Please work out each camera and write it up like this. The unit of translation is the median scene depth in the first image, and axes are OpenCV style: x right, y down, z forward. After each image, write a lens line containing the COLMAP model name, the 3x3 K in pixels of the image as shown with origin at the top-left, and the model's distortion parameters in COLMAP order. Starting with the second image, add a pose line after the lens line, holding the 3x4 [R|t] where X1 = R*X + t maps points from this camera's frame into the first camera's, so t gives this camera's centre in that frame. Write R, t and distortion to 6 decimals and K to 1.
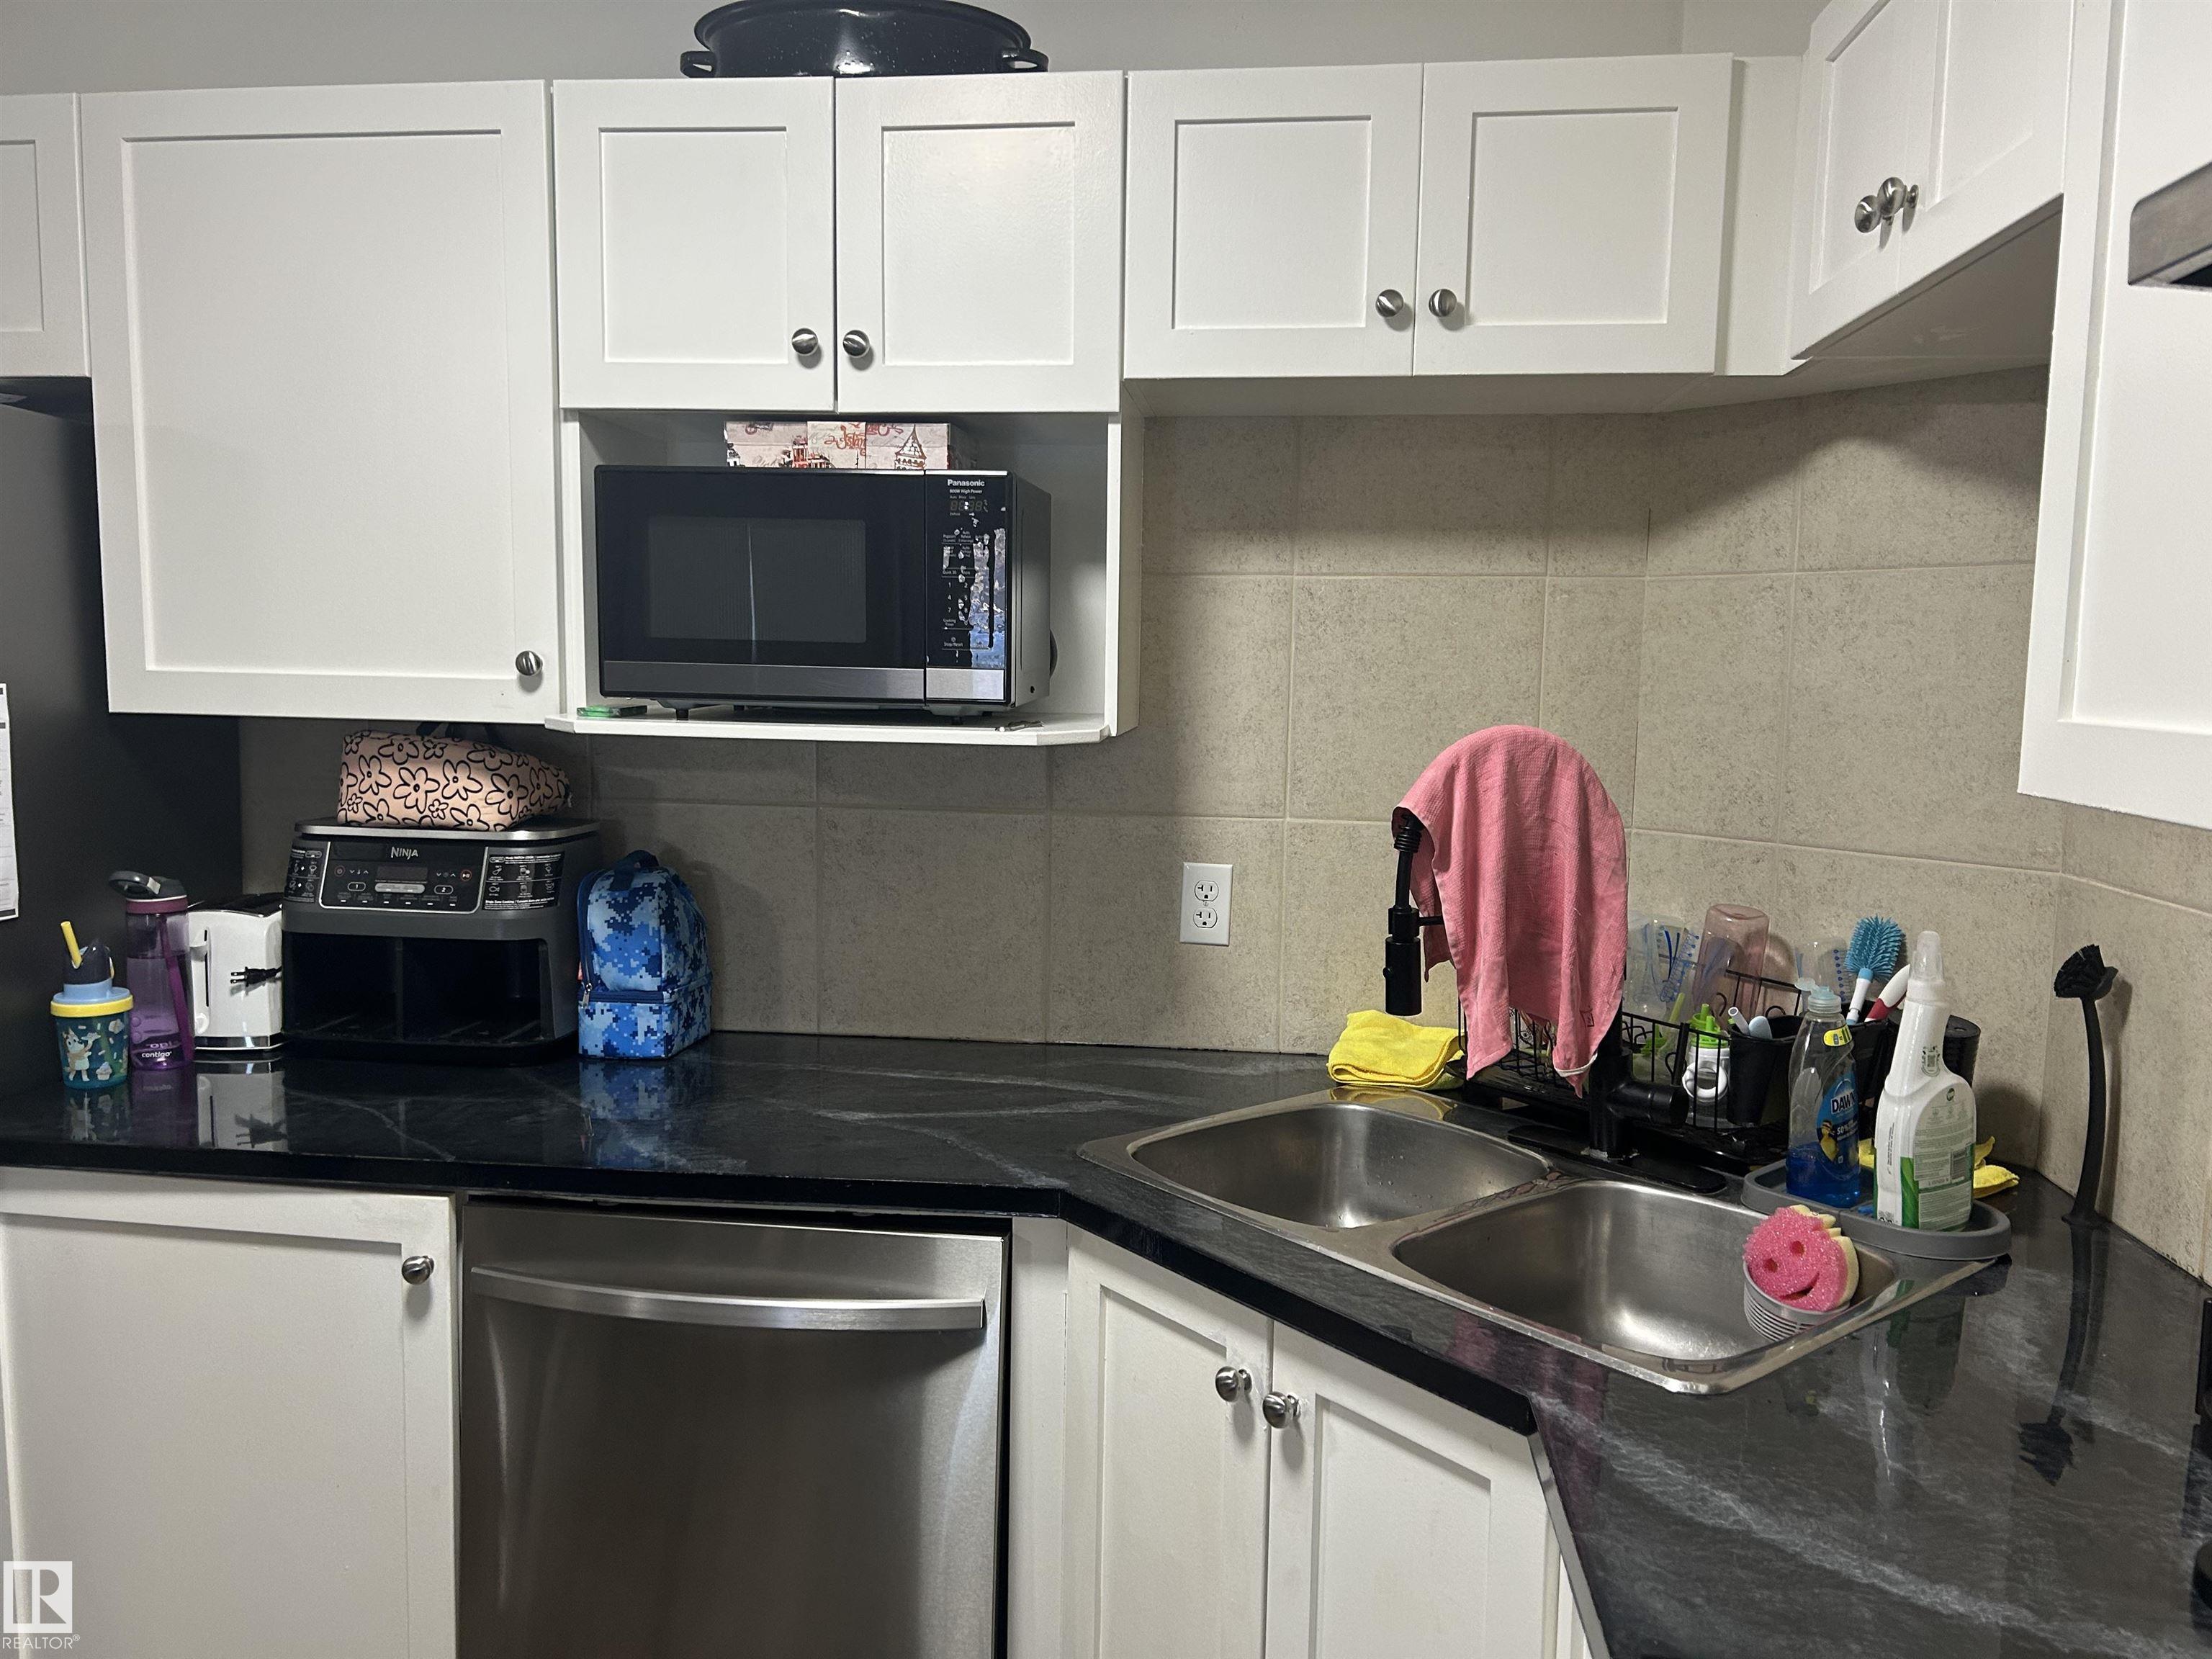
lens RADIAL K [[1661.9, 0, 1100.6], [0, 1661.9, 849.7], [0, 0, 1]] dist [0.054682, -0.067517]
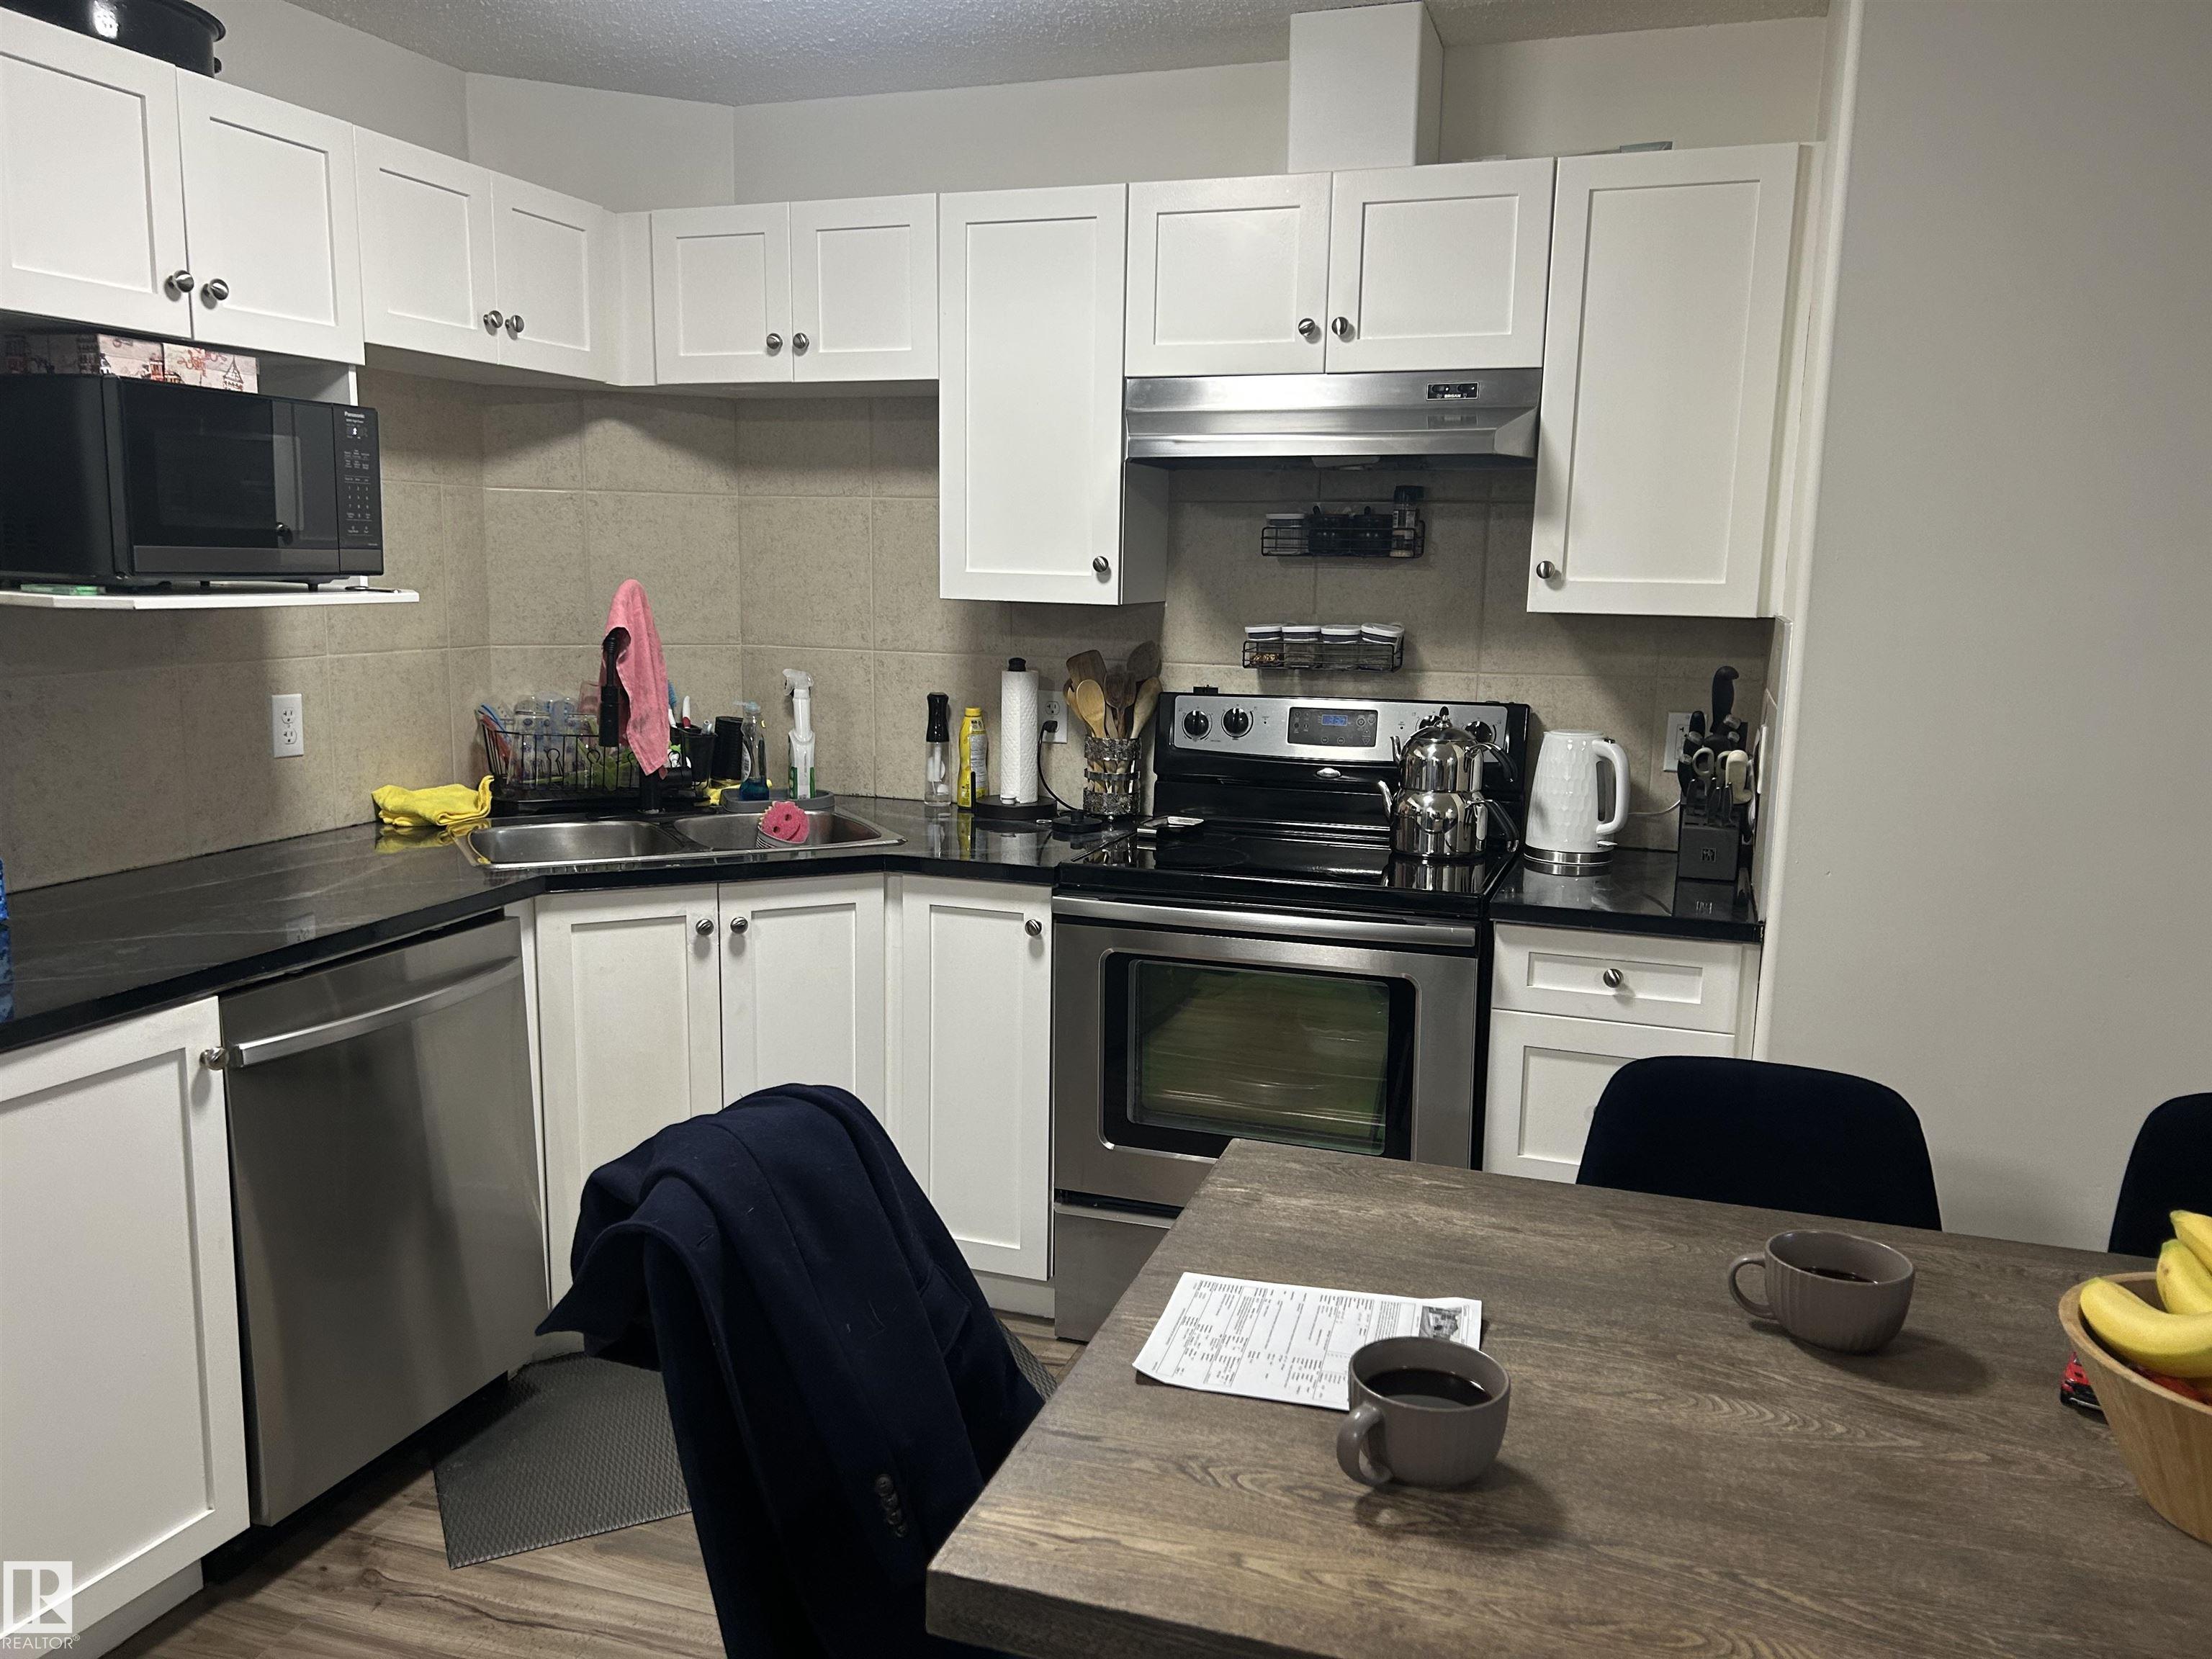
lens RADIAL K [[1661.9, 0, 1117.7], [0, 1661.9, 834.8], [0, 0, 1]] dist [0.054682, -0.067517]
pose [[0.205608, -0.173368, 0.963156, -1.265107], [0.100873, 0.982695, 0.155352, -0.025945], [-0.973422, 0.065215, 0.219538, 0.084771]]
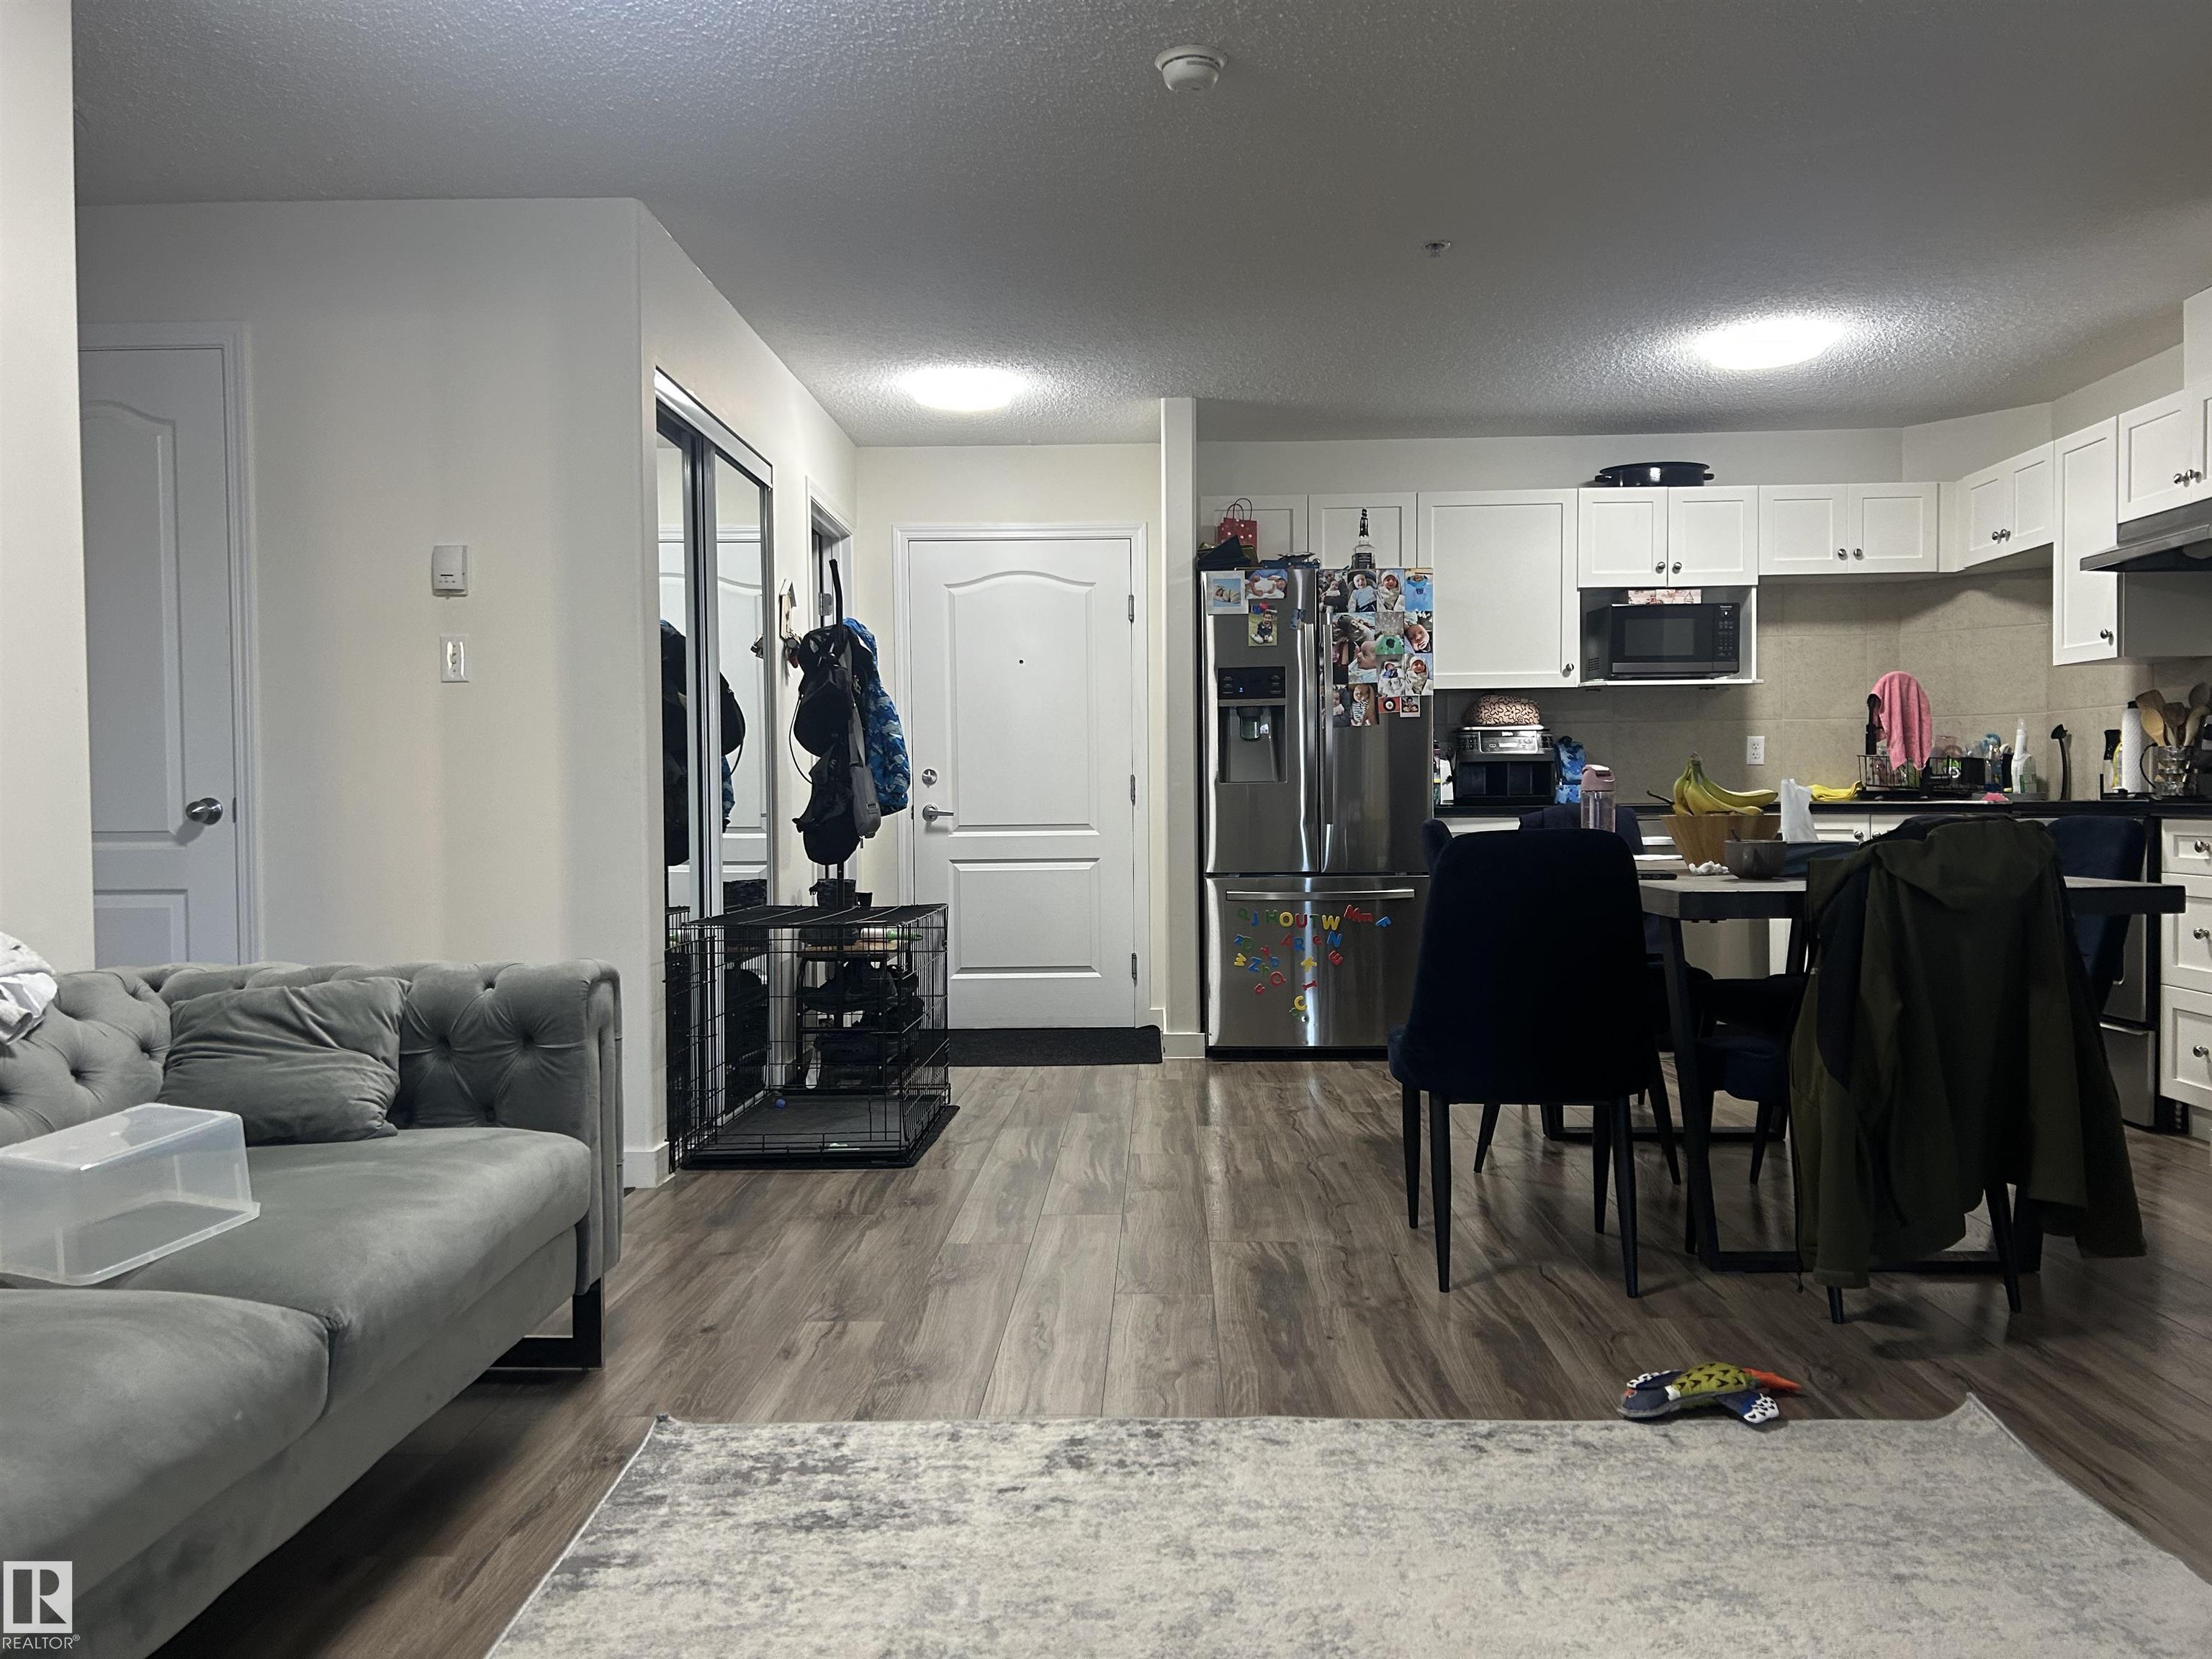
lens RADIAL K [[1661.9, 0, 1113.0], [0, 1661.9, 837.6], [0, 0, 1]] dist [0.054682, -0.067517]
pose [[0.996060, -0.029038, 0.083795, -1.493577], [0.036538, 0.995324, -0.089411, 0.464417], [-0.080806, 0.092121, 0.992464, -2.051185]]
